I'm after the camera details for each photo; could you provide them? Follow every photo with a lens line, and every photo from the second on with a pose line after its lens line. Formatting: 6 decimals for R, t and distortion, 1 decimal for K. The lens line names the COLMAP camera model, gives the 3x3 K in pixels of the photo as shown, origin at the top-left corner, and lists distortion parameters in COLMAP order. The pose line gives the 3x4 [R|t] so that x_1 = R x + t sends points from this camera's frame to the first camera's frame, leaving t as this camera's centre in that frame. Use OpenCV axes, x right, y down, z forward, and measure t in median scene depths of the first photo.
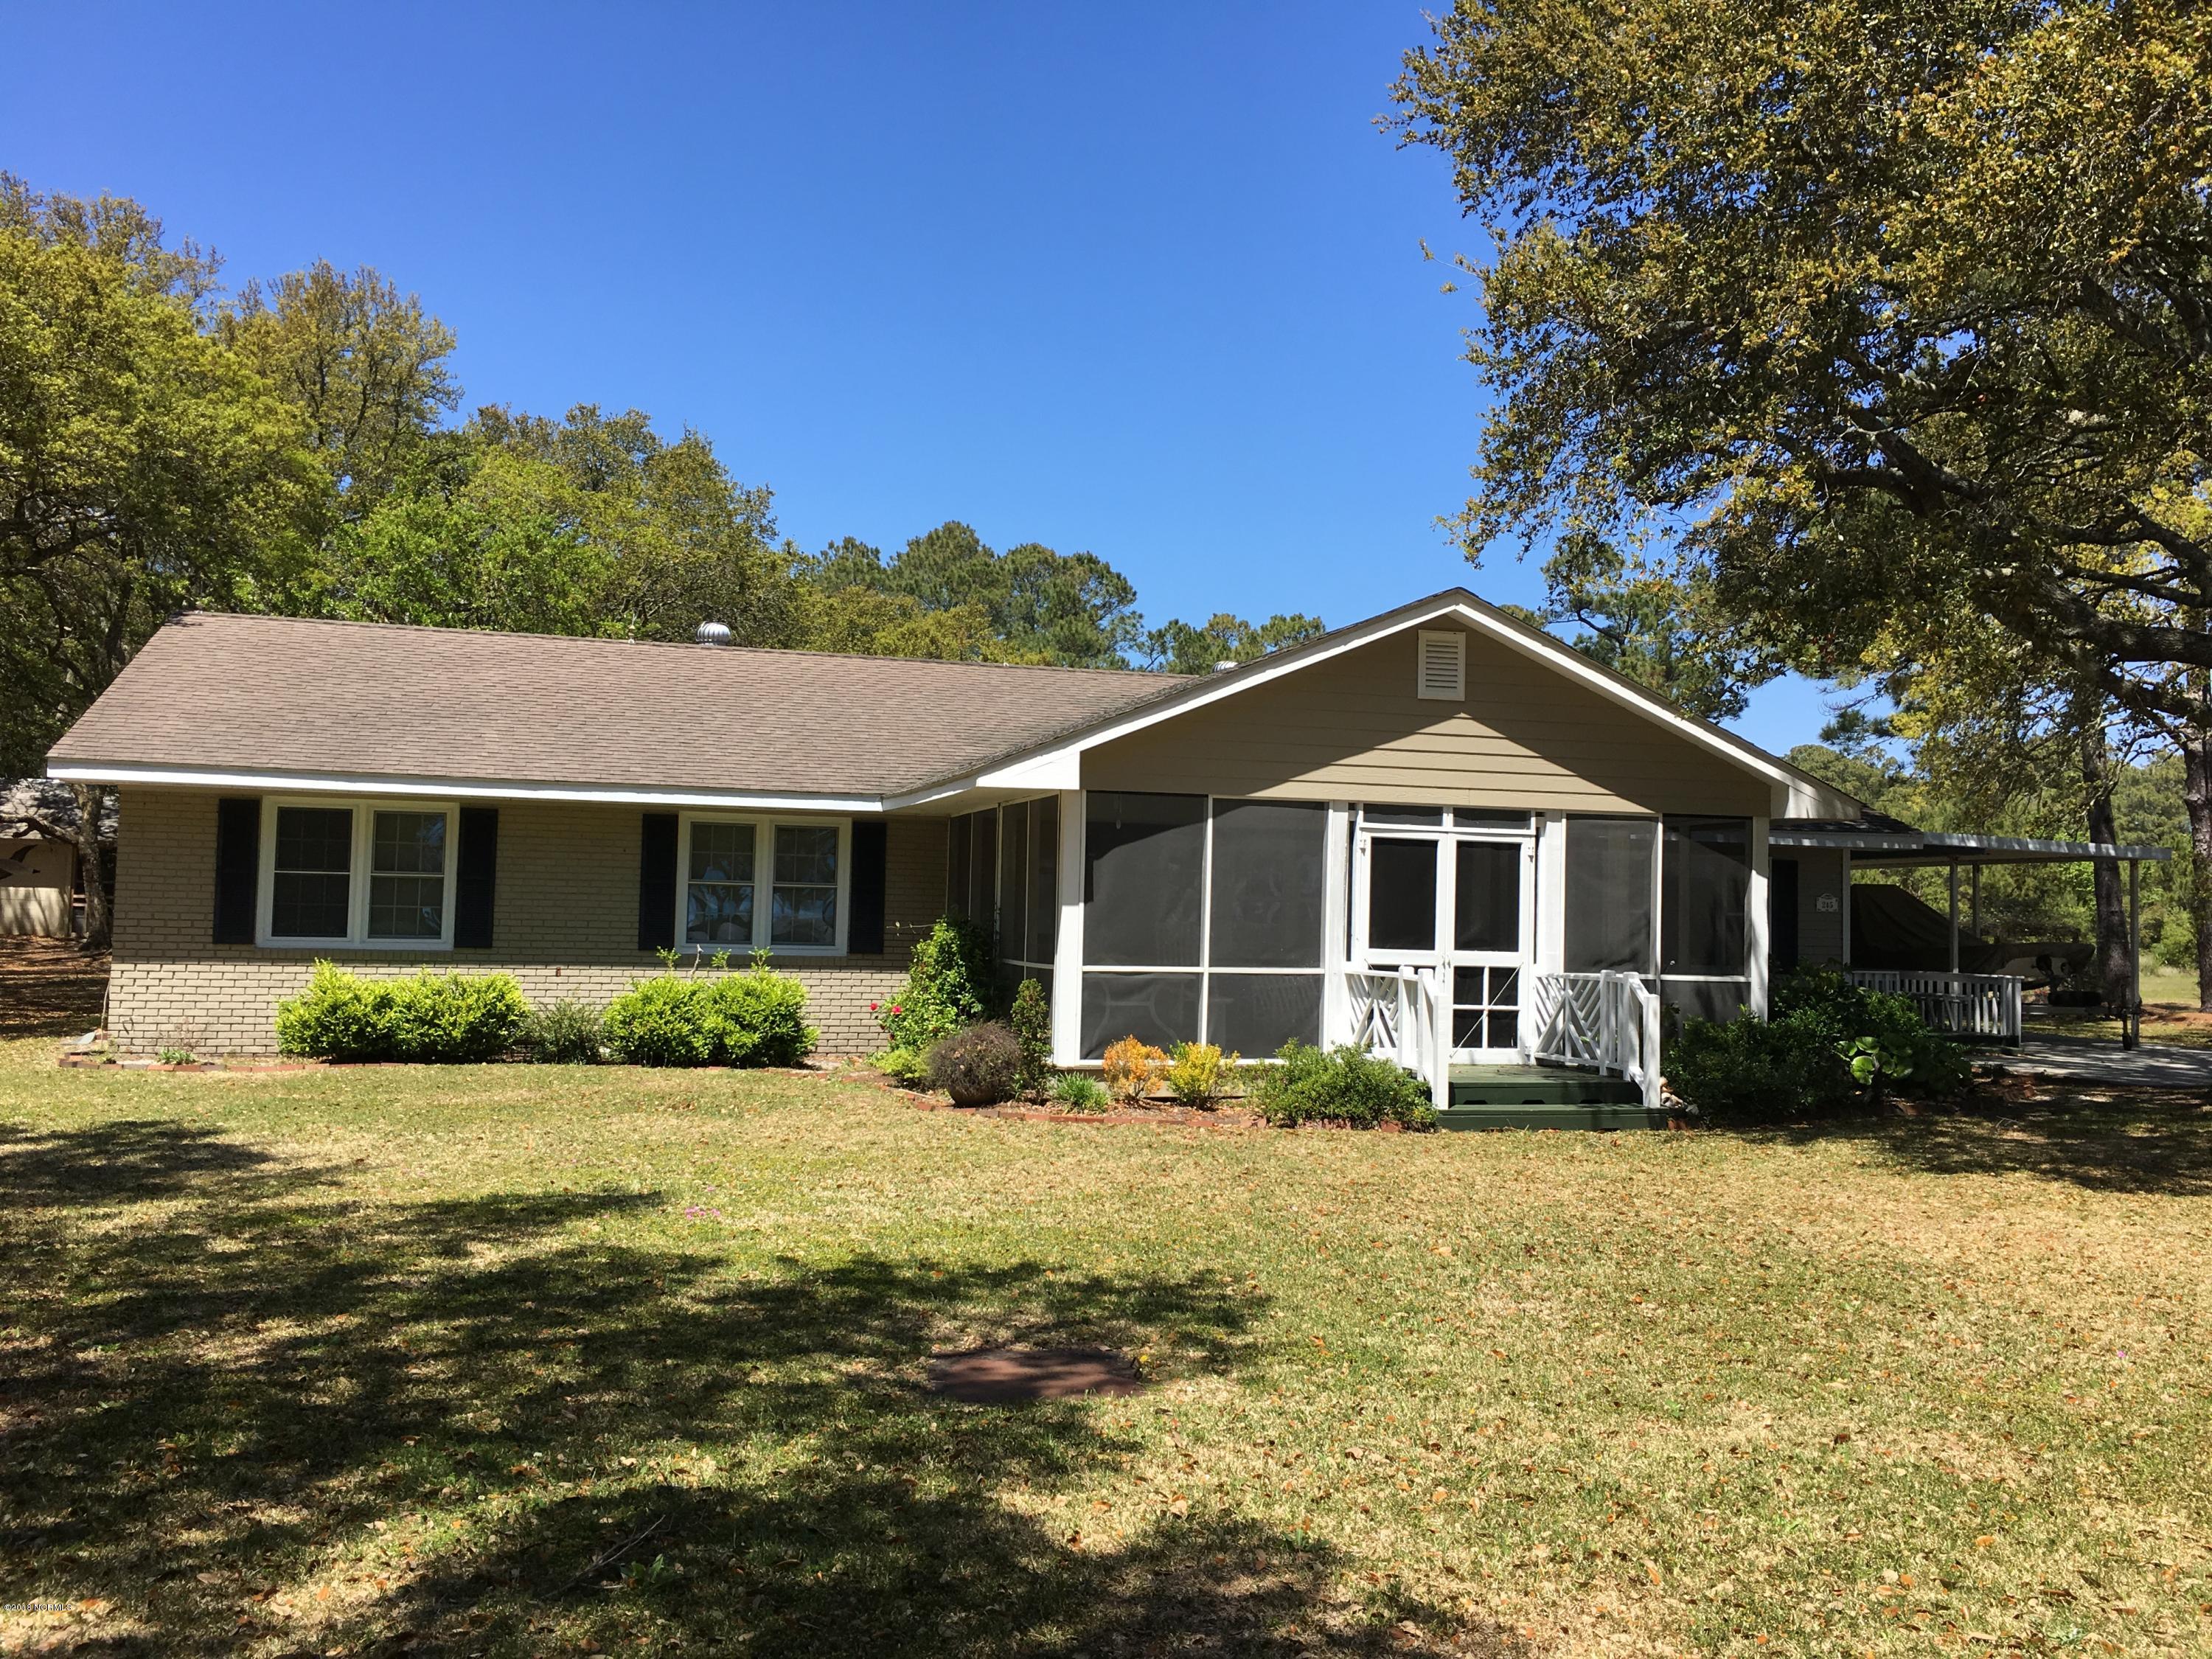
lens RADIAL K [[1861.2, 0, 1099.2], [0, 1861.2, 819.6], [0, 0, 1]] dist [0.040345, -0.018250]
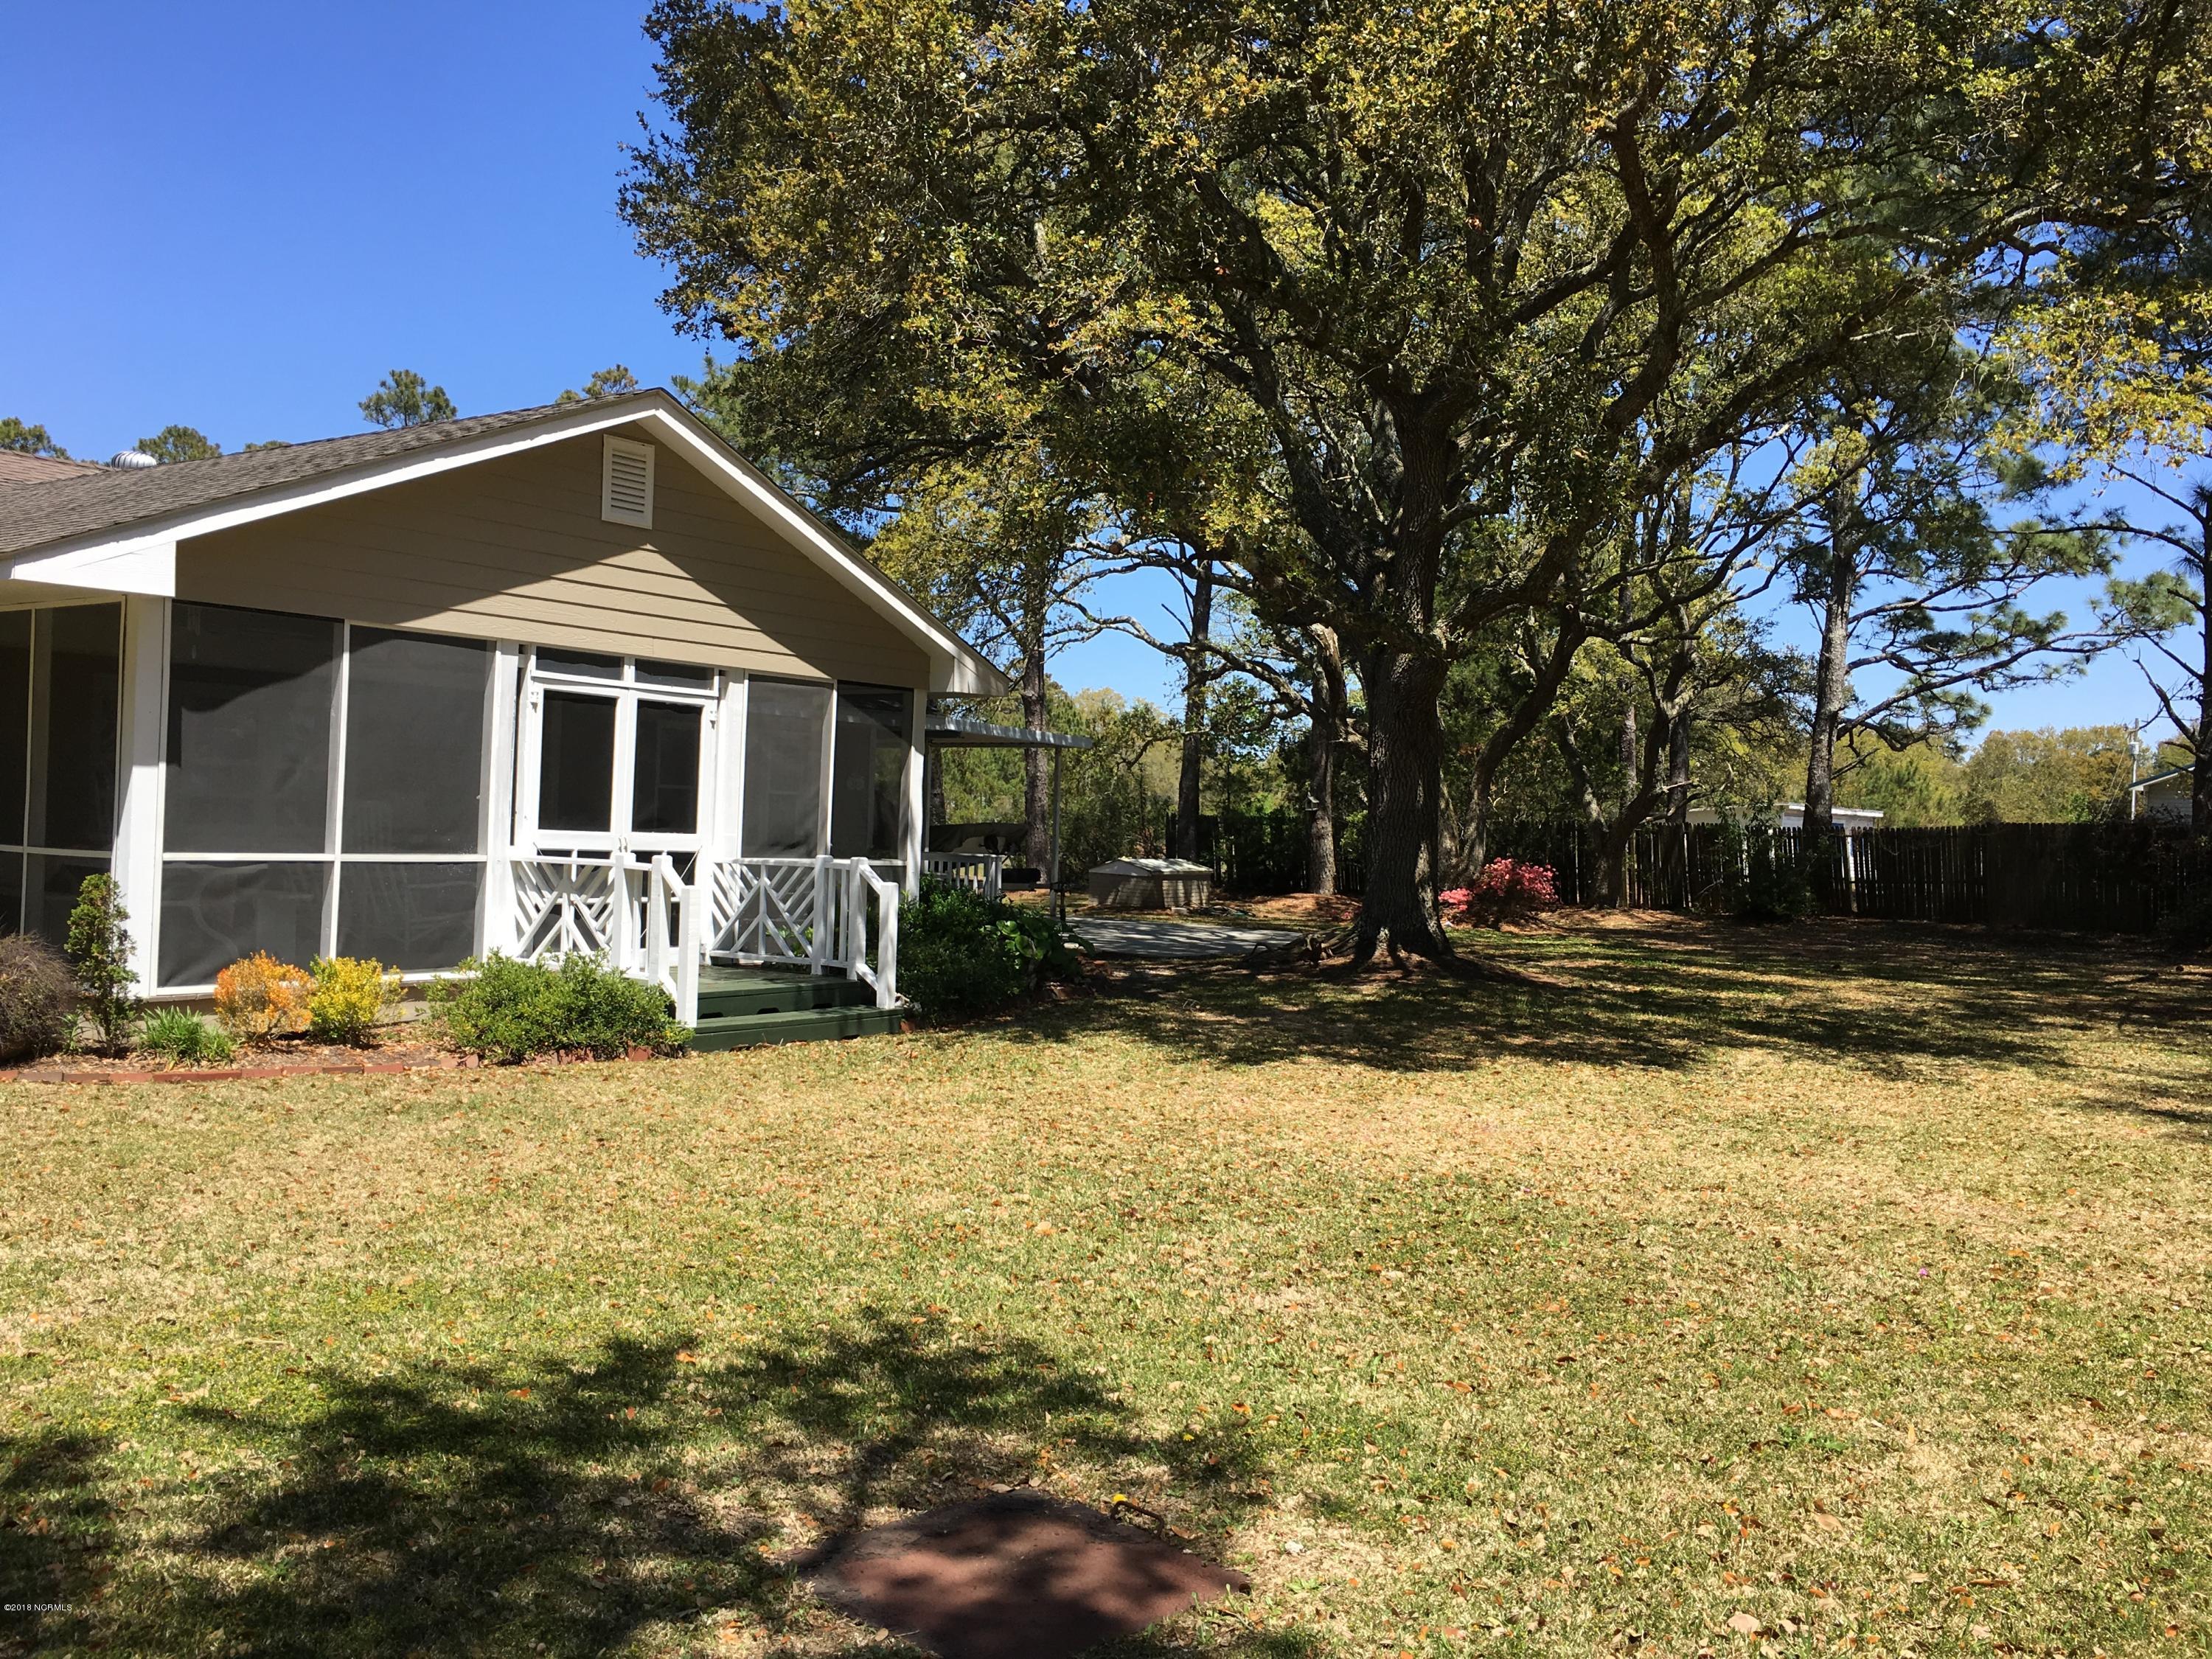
lens RADIAL K [[1861.2, 0, 1094.3], [0, 1861.2, 827.0], [0, 0, 1]] dist [0.040345, -0.018250]
pose [[0.790963, 0.005956, 0.611835, -0.154983], [-0.048878, 0.997372, 0.053478, 0.013966], [-0.609909, -0.072204, 0.789175, 0.225251]]
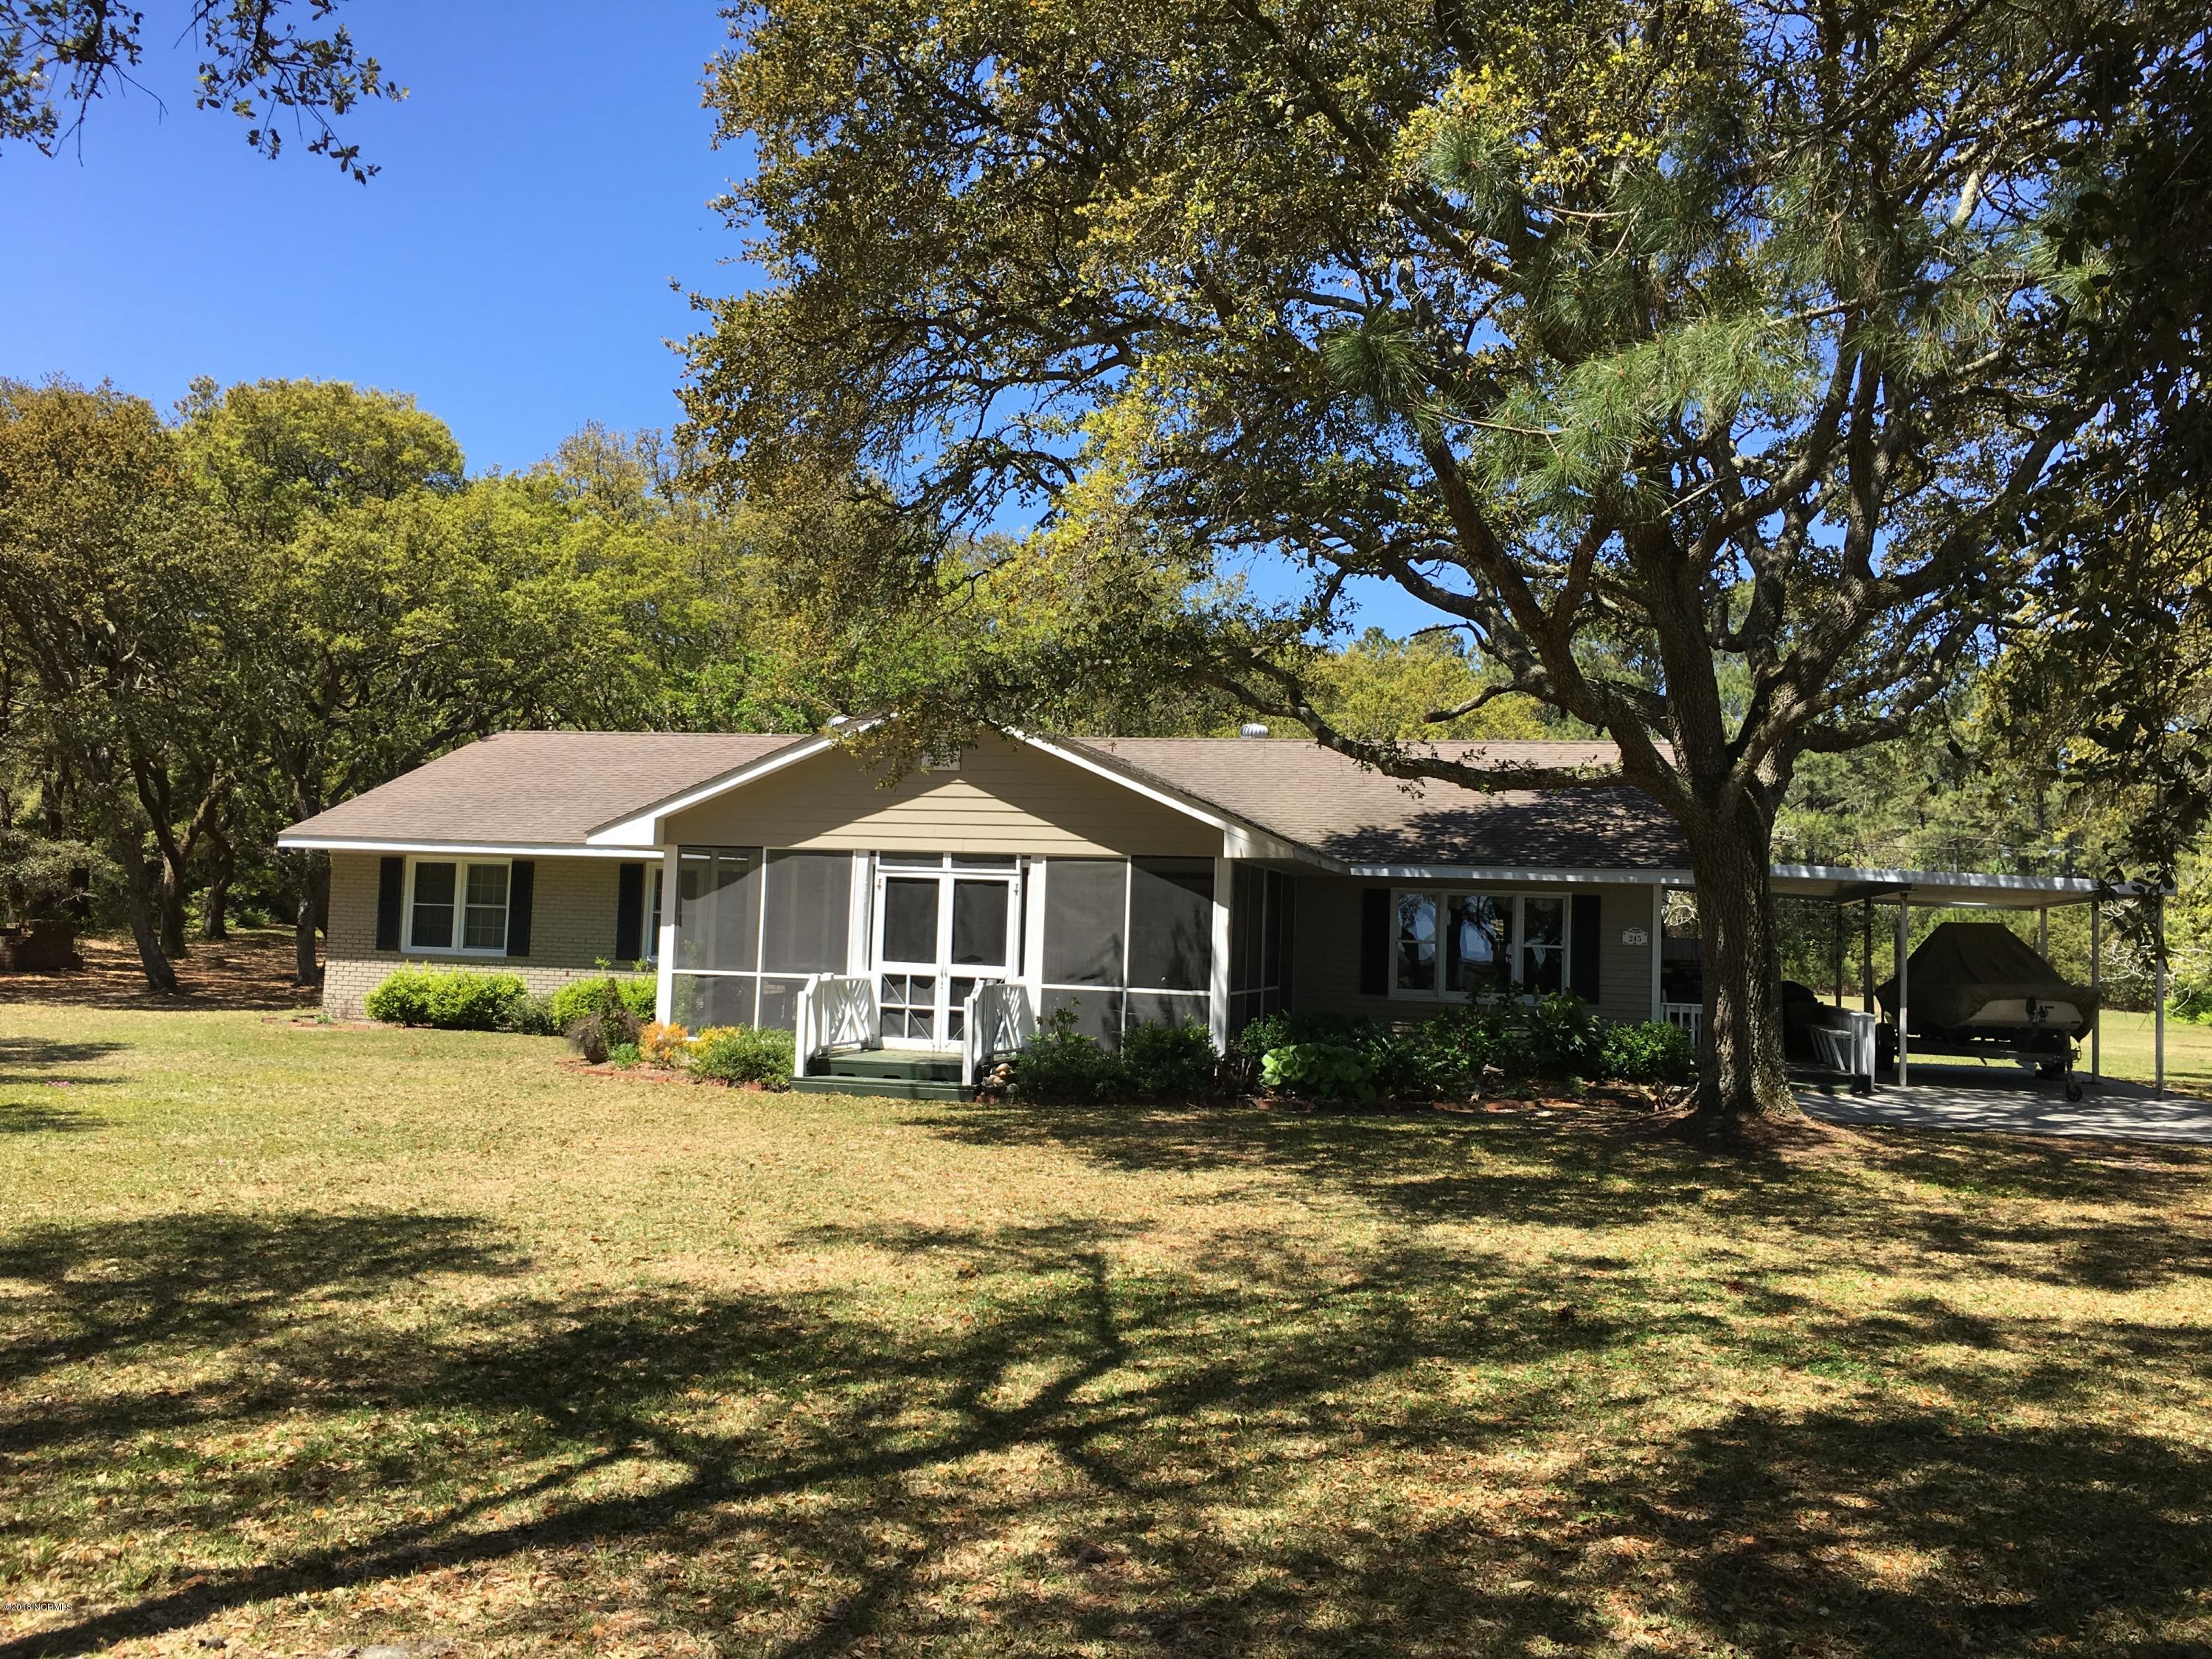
lens RADIAL K [[1861.2, 0, 1106.8], [0, 1861.2, 822.6], [0, 0, 1]] dist [0.040345, -0.018250]
pose [[0.868068, -0.021635, -0.495973, 0.937692], [0.010940, 0.999641, -0.024459, 0.005189], [0.496324, 0.015806, 0.867993, -0.067631]]
